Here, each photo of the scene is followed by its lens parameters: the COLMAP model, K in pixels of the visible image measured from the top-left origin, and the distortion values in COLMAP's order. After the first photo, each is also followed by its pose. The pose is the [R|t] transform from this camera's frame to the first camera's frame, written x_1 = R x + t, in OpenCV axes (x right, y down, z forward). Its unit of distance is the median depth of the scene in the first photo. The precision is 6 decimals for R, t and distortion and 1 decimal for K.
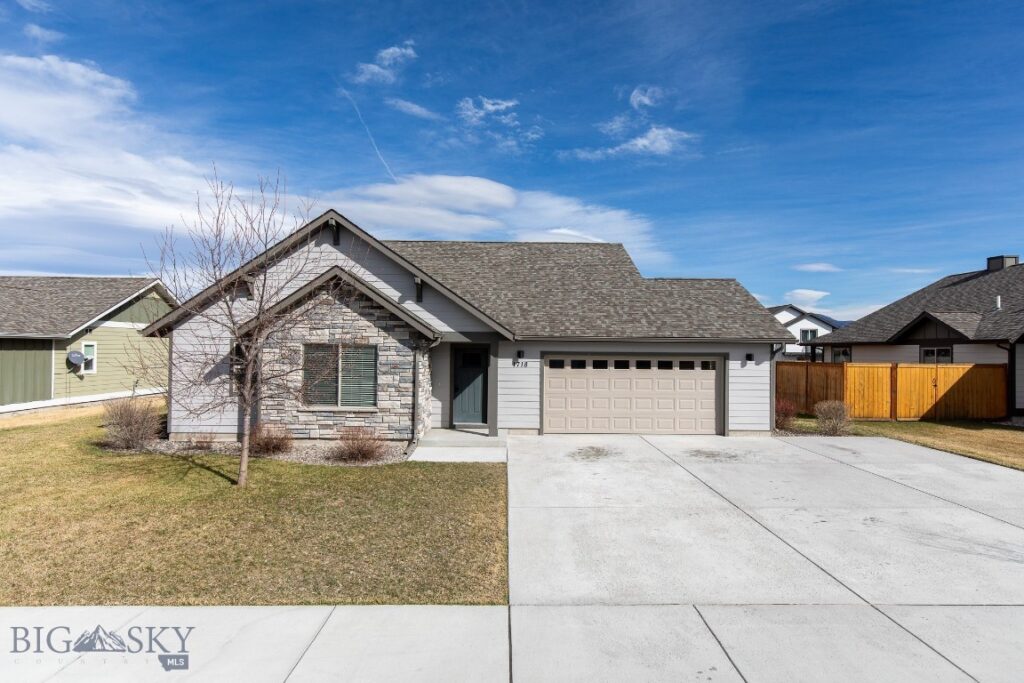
lens RADIAL K [[584.4, 0, 512.0], [0, 584.4, 341.5], [0, 0, 1]] dist [-0.000650, -0.000140]
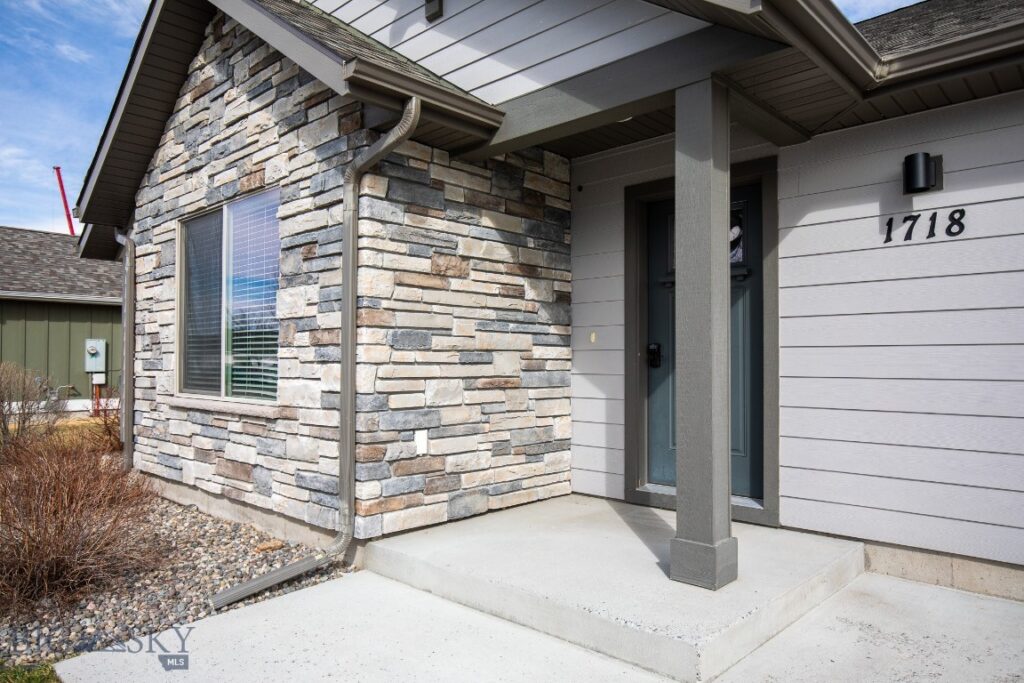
lens RADIAL K [[678.6, 0, 512.0], [0, 678.6, 341.5], [0, 0, 1]] dist [-0.002573, -0.001187]
pose [[0.727993, -0.029932, -0.684931, 0.078786], [0.017047, 0.999528, -0.025560, 0.093466], [0.685373, 0.006932, 0.728159, 0.837384]]
